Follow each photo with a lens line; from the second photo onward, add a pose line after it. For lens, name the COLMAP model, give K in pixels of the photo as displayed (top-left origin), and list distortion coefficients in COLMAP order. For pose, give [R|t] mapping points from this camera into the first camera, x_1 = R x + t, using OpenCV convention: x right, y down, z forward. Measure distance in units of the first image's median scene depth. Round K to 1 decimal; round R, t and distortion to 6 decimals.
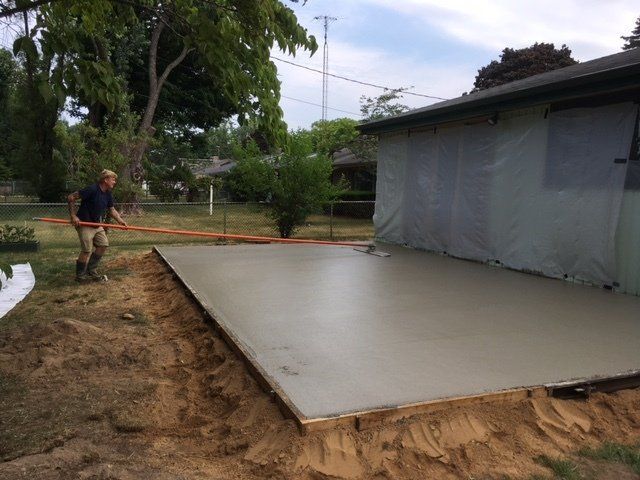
lens RADIAL K [[544.7, 0, 320.0], [0, 544.7, 240.0], [0, 0, 1]] dist [0.074924, -0.106386]
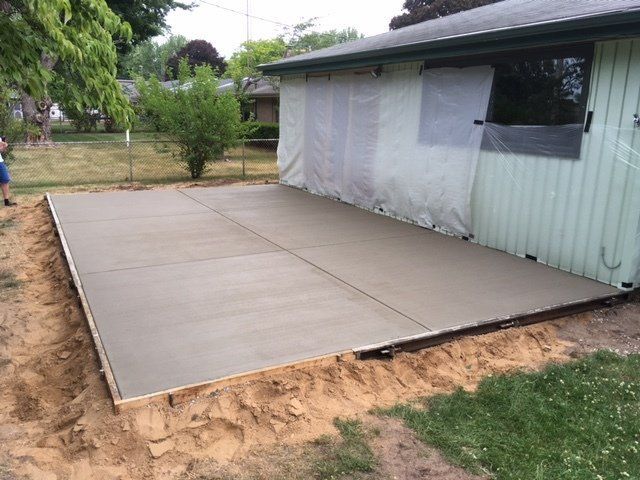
lens RADIAL K [[544.7, 0, 320.0], [0, 544.7, 240.0], [0, 0, 1]] dist [0.074924, -0.106386]
pose [[0.993555, -0.019999, 0.111573, 0.096928], [0.004510, 0.990508, 0.137381, -0.054303], [-0.113261, -0.135992, 0.984214, -0.037227]]
